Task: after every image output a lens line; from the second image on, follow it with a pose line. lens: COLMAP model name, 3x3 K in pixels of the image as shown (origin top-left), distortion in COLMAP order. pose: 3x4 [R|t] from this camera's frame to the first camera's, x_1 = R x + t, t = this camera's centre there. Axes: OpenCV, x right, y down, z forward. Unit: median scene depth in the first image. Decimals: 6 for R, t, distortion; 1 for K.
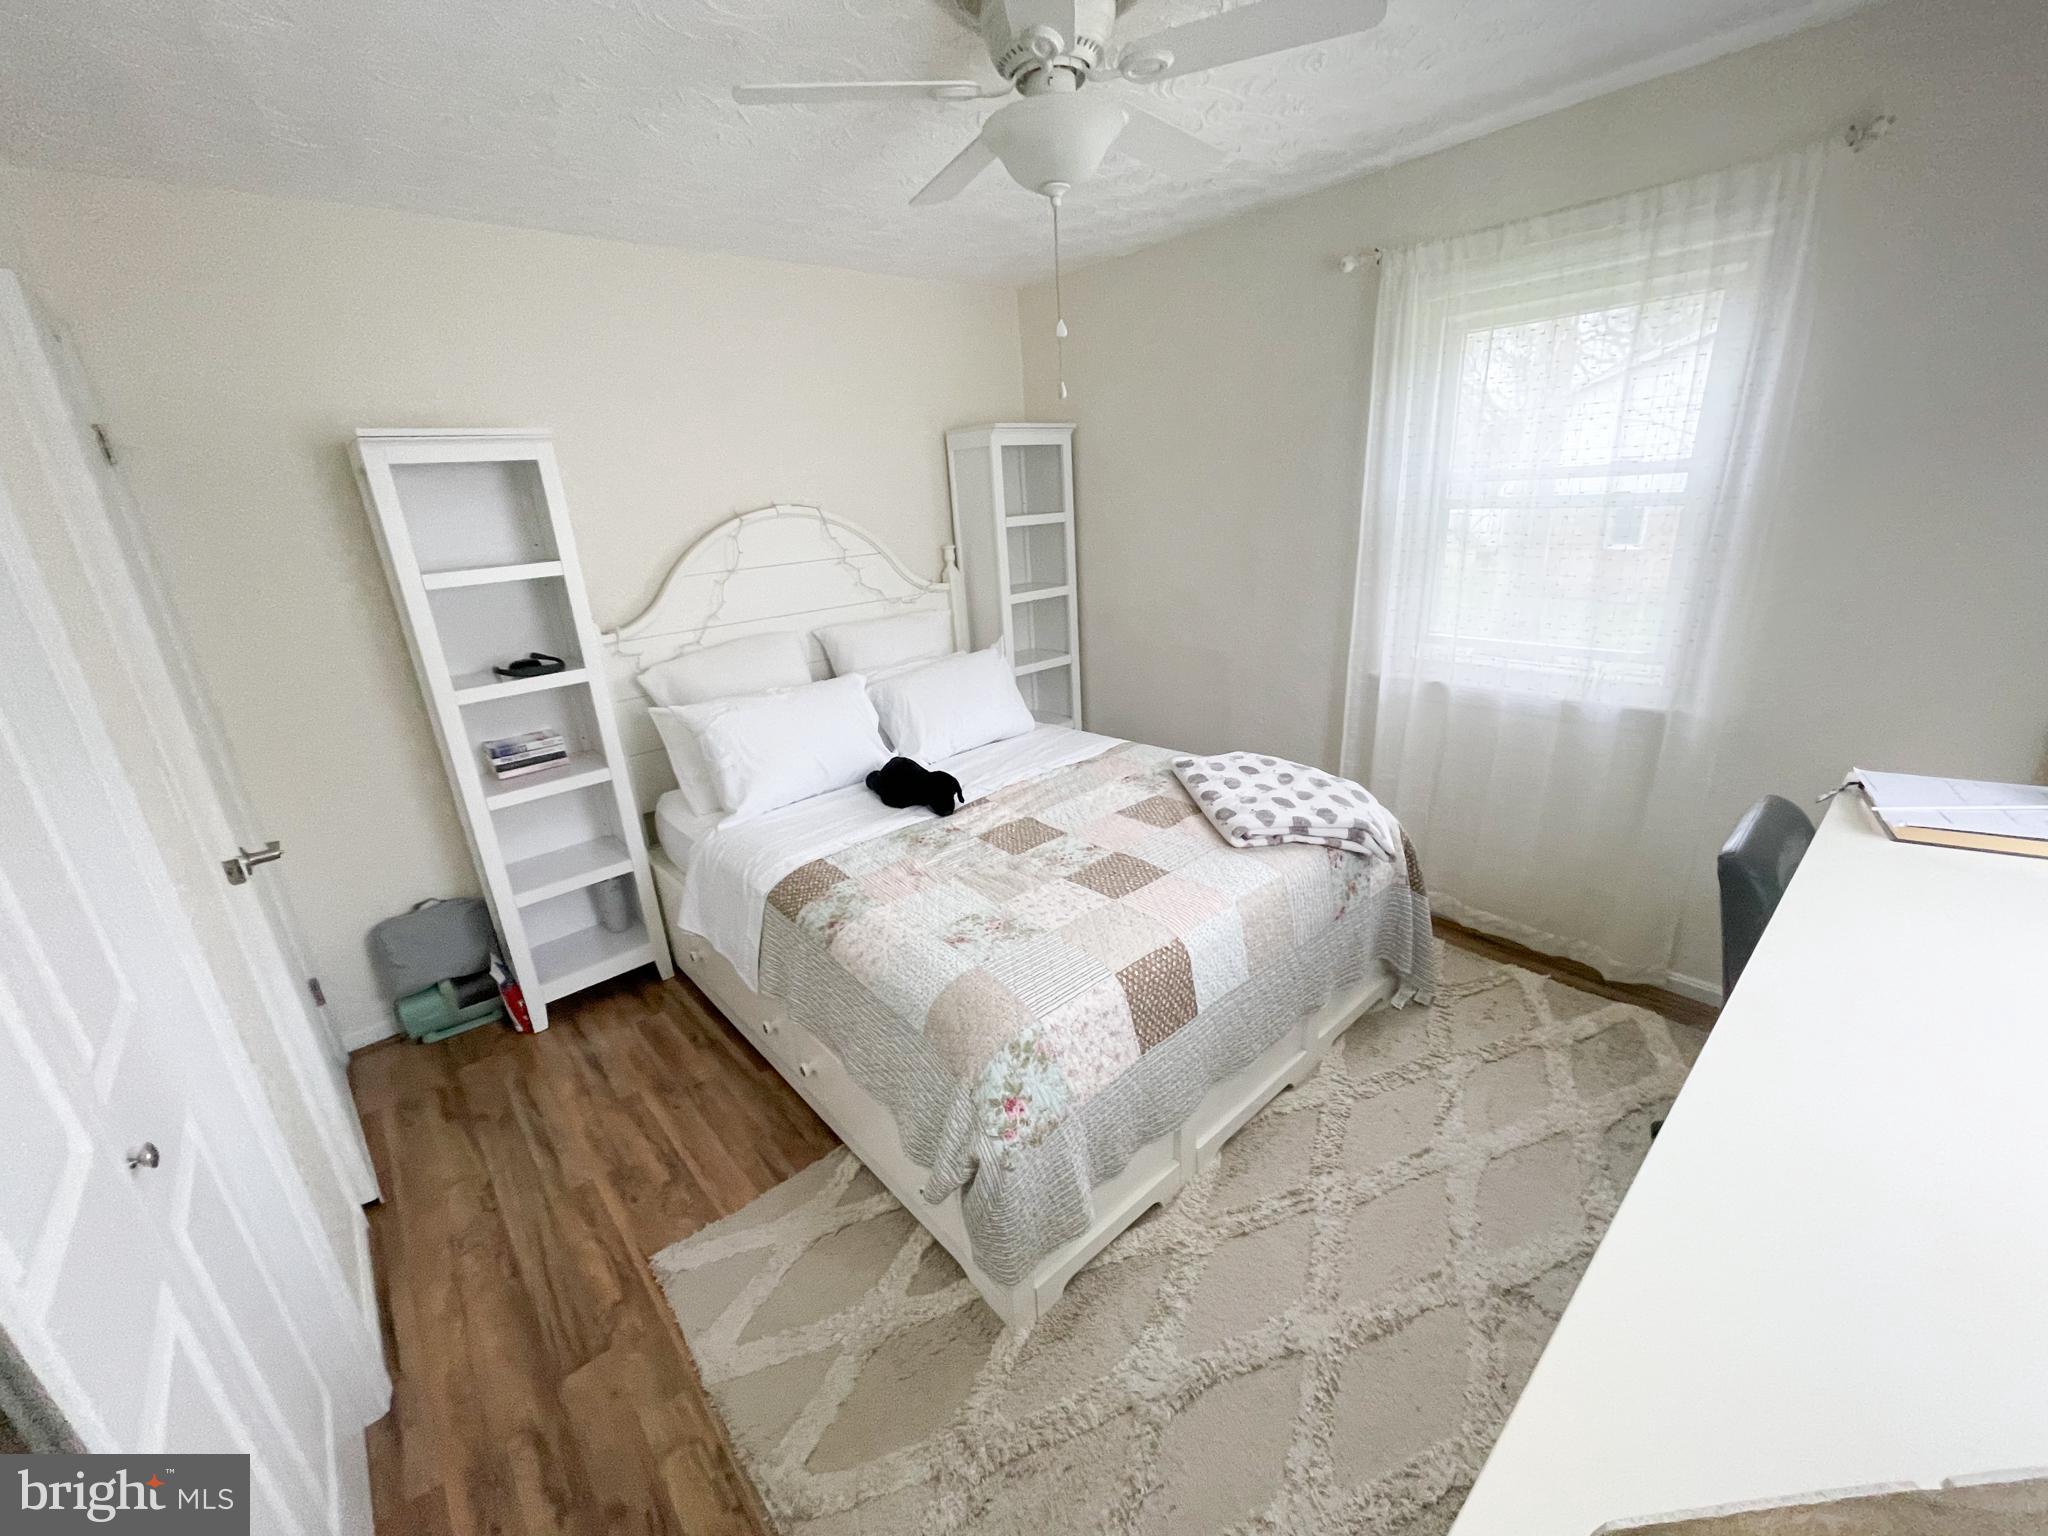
lens RADIAL K [[822.2, 0, 1018.5], [0, 822.2, 767.4], [0, 0, 1]] dist [0.000044, 0.000412]
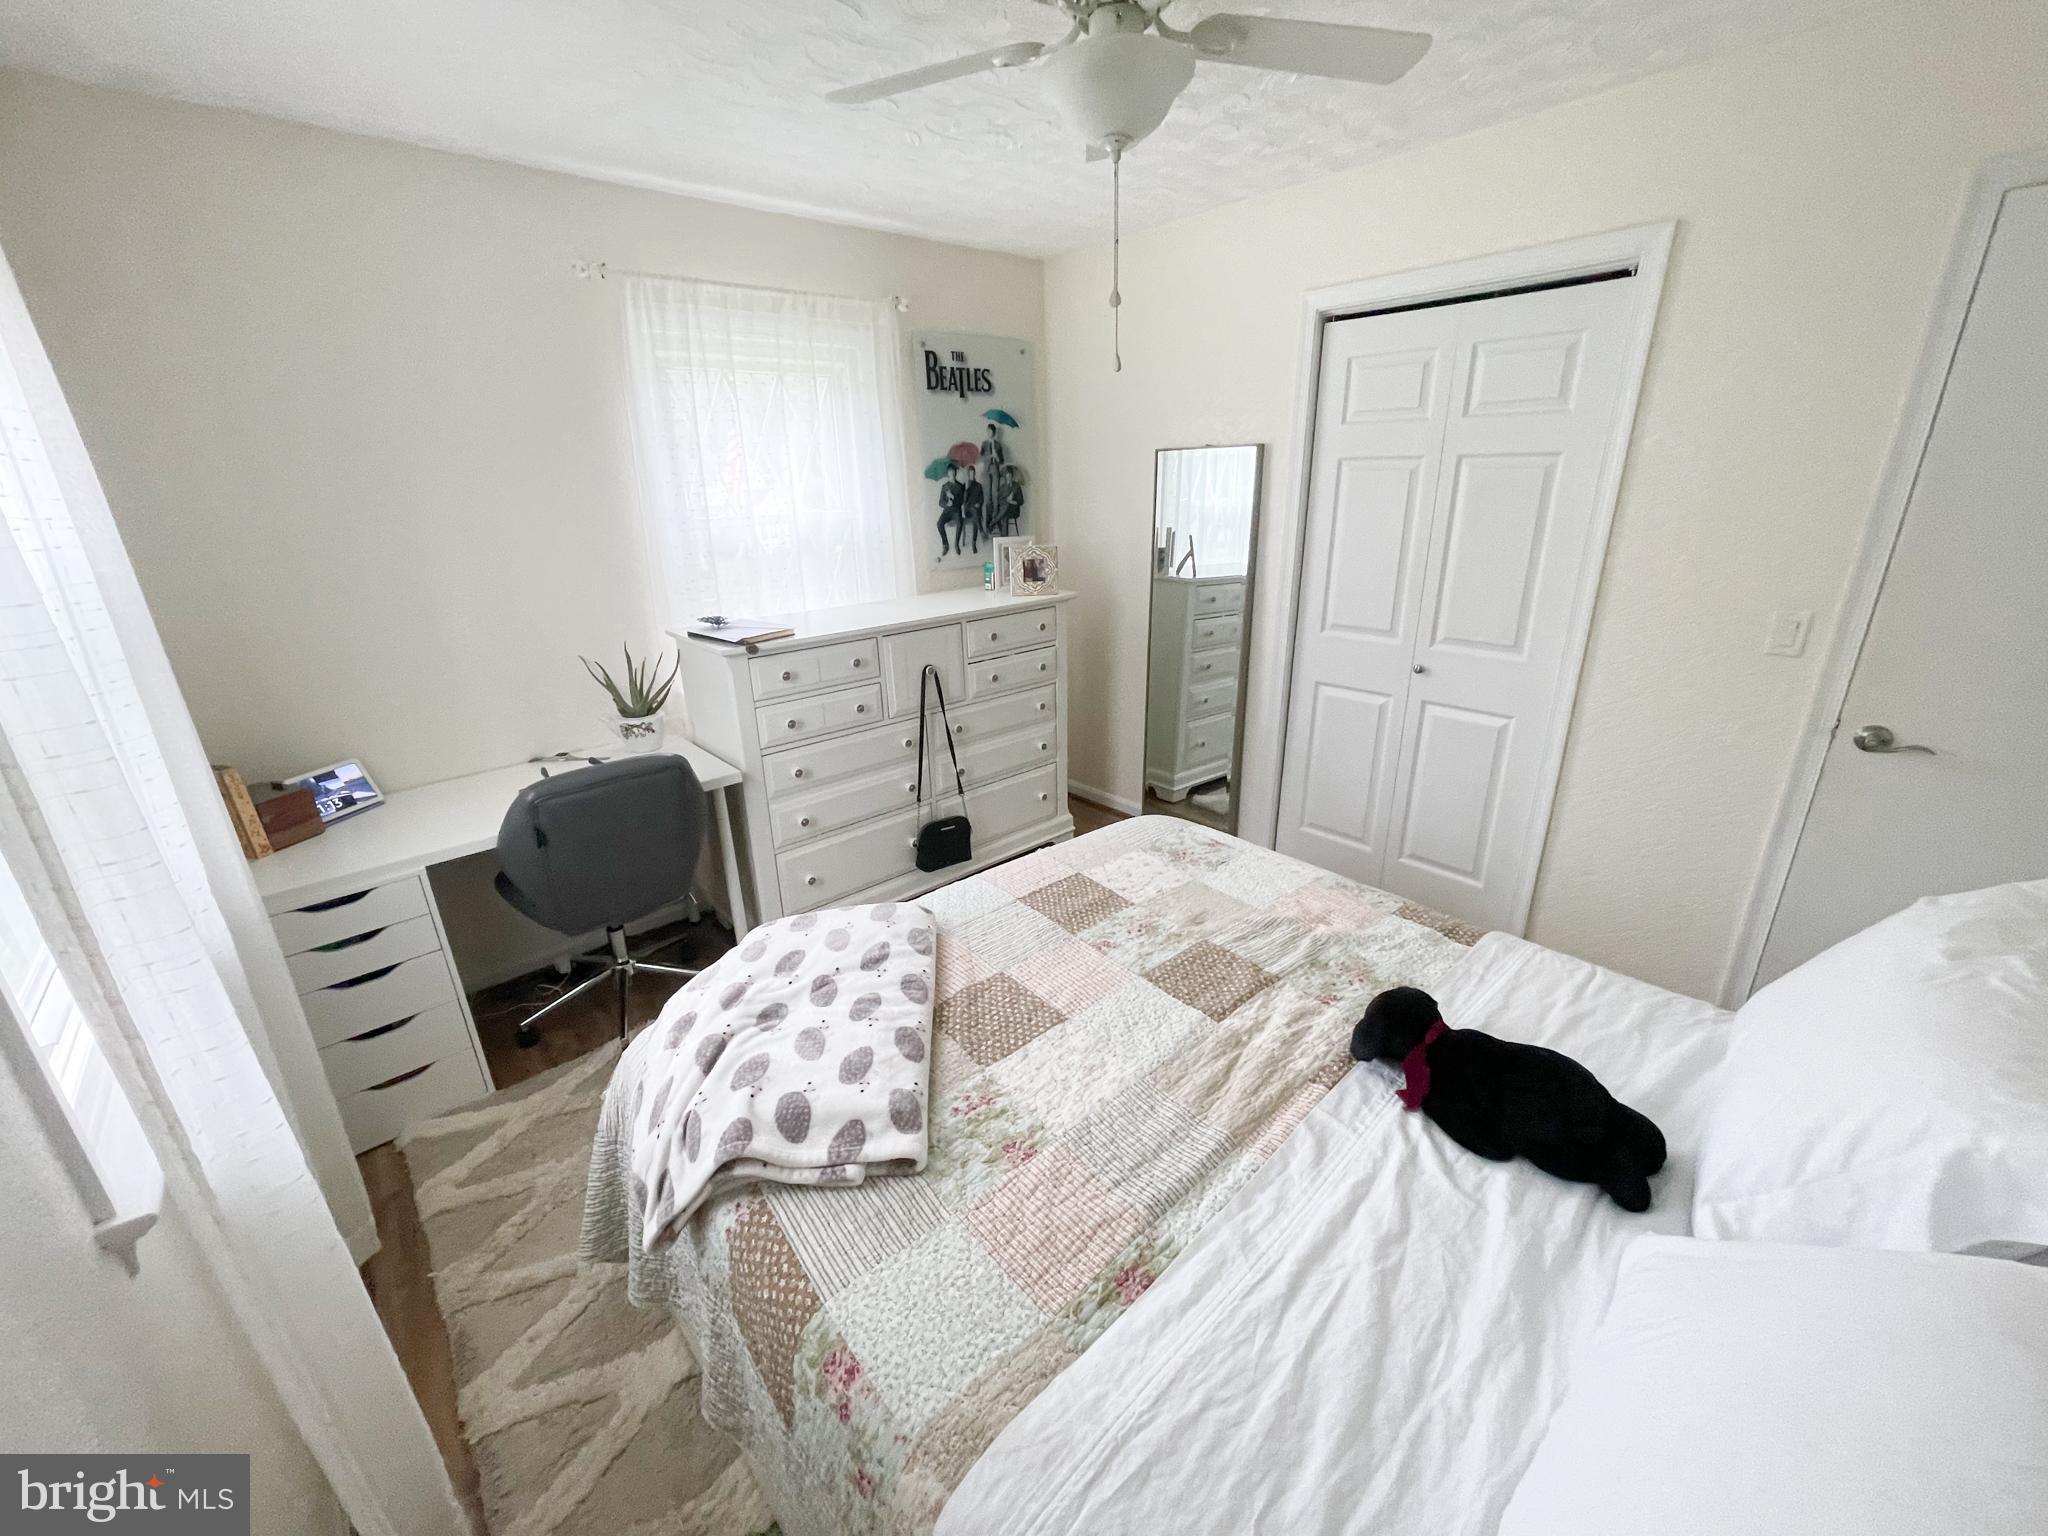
lens RADIAL K [[826.7, 0, 1019.8], [0, 826.7, 772.1], [0, 0, 1]] dist [0.000015, 0.000172]
pose [[-0.996255, 0.082667, 0.025333, 0.128009], [0.080261, 0.775265, 0.626516, -0.493448], [0.032153, 0.626203, -0.778997, 1.427348]]
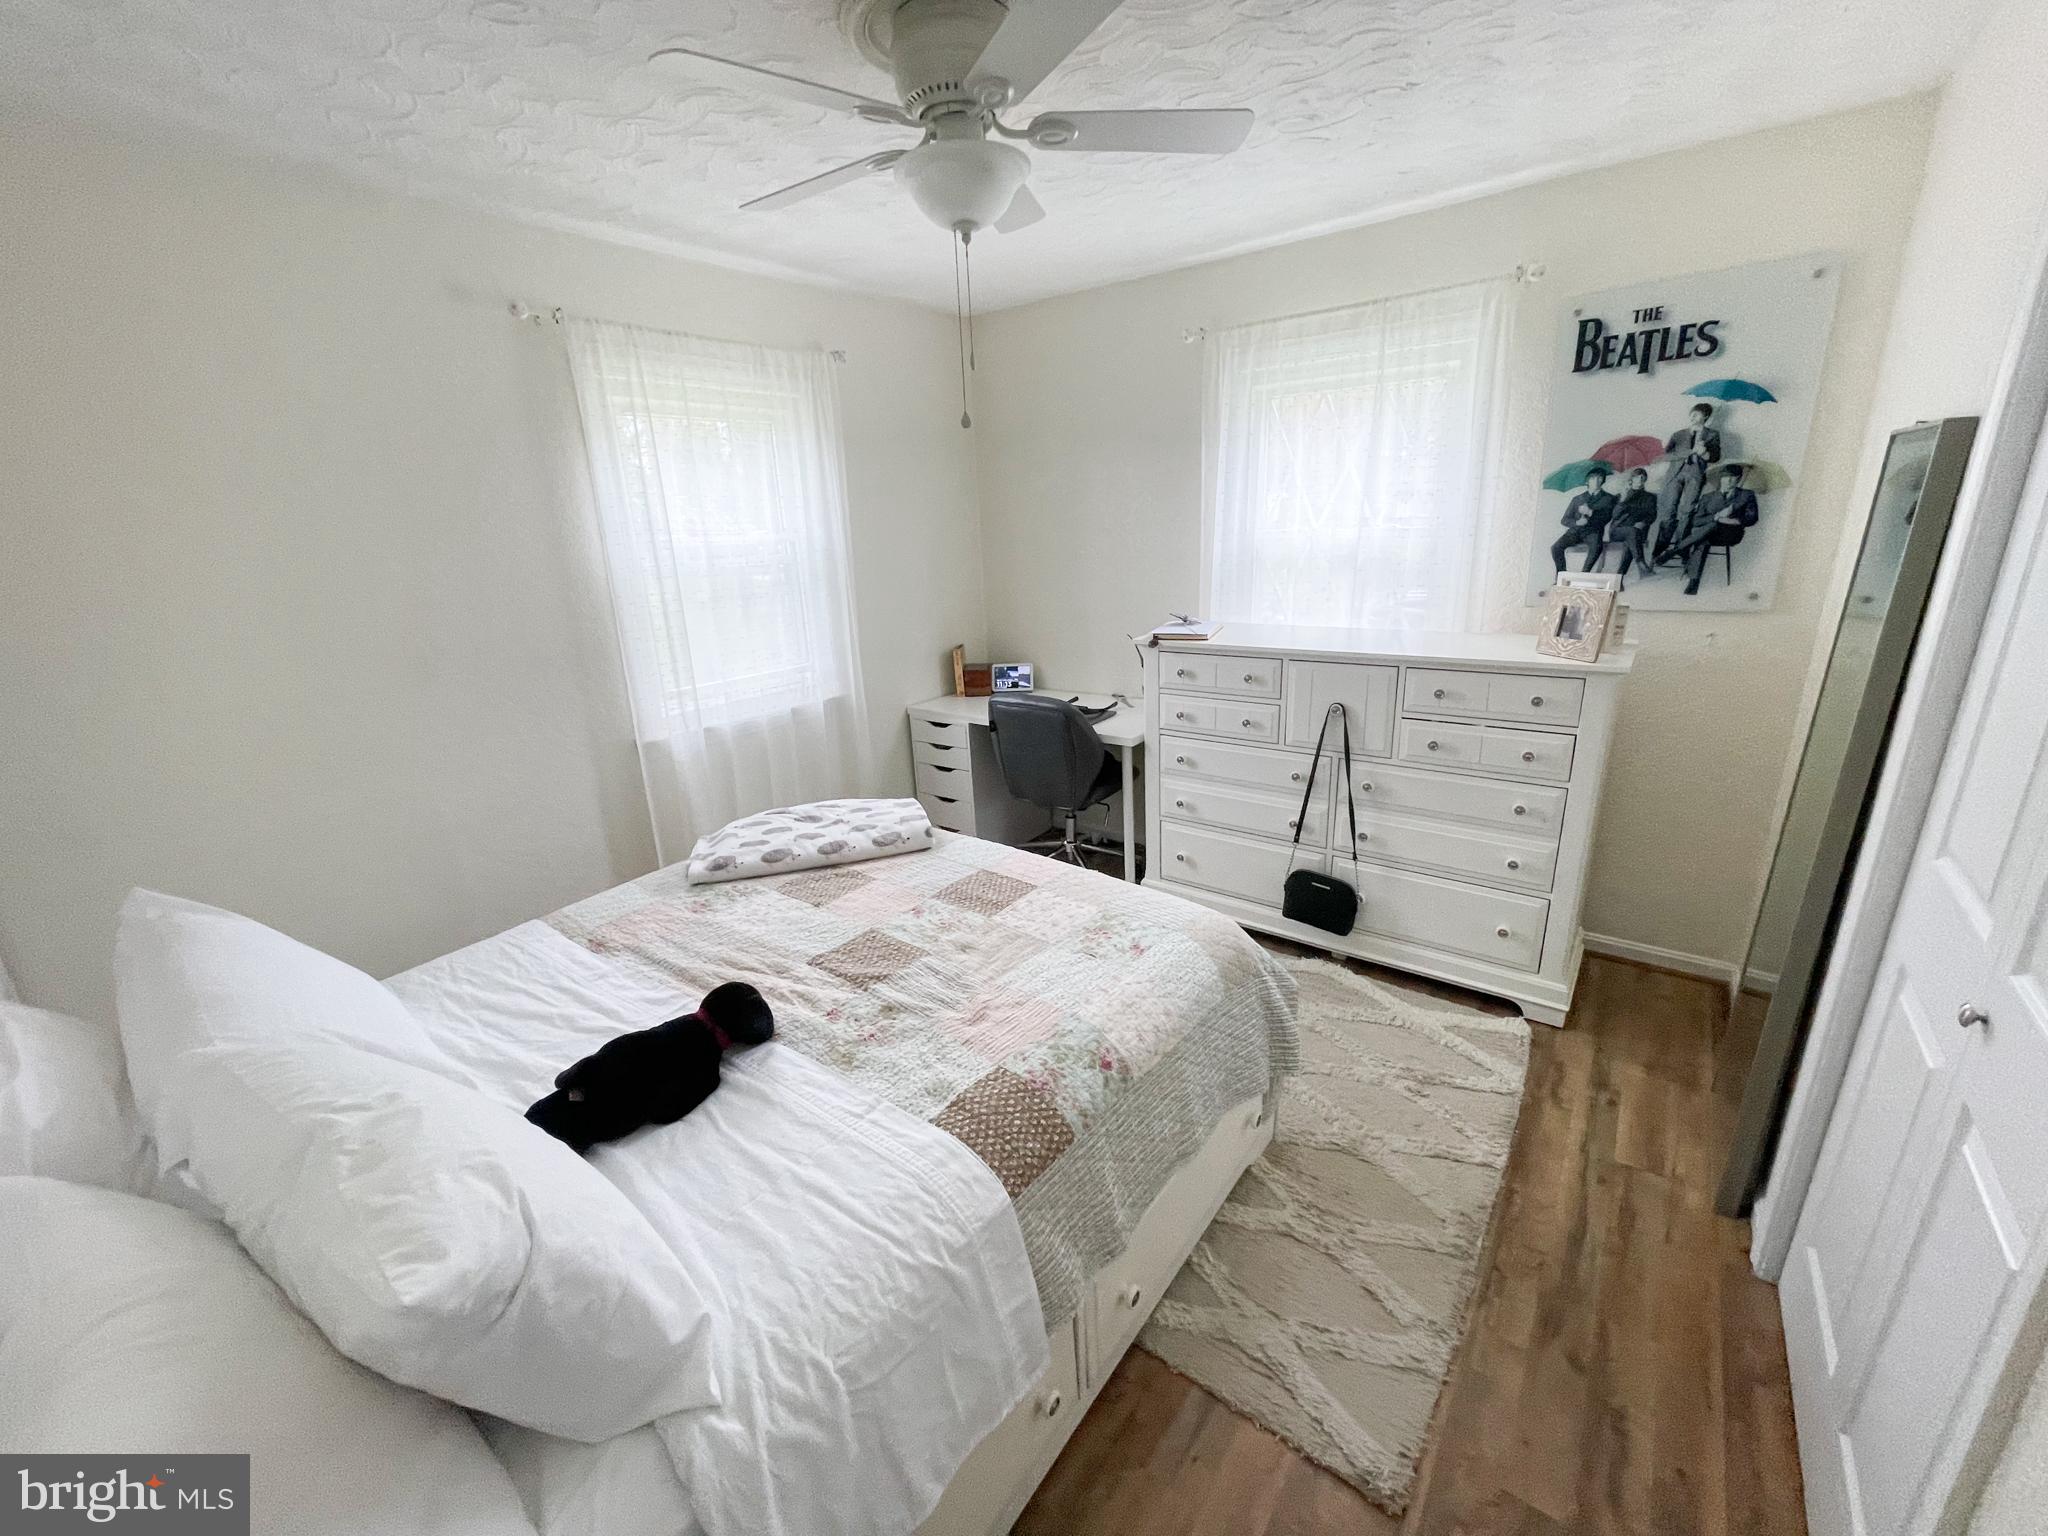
lens RADIAL K [[822.2, 0, 1018.5], [0, 822.2, 767.4], [0, 0, 1]] dist [0.000044, 0.000412]
pose [[-0.183758, -0.225783, 0.956690, -0.734500], [0.375414, 0.883366, 0.280587, -0.245241], [-0.908459, 0.410715, -0.077563, 0.860283]]
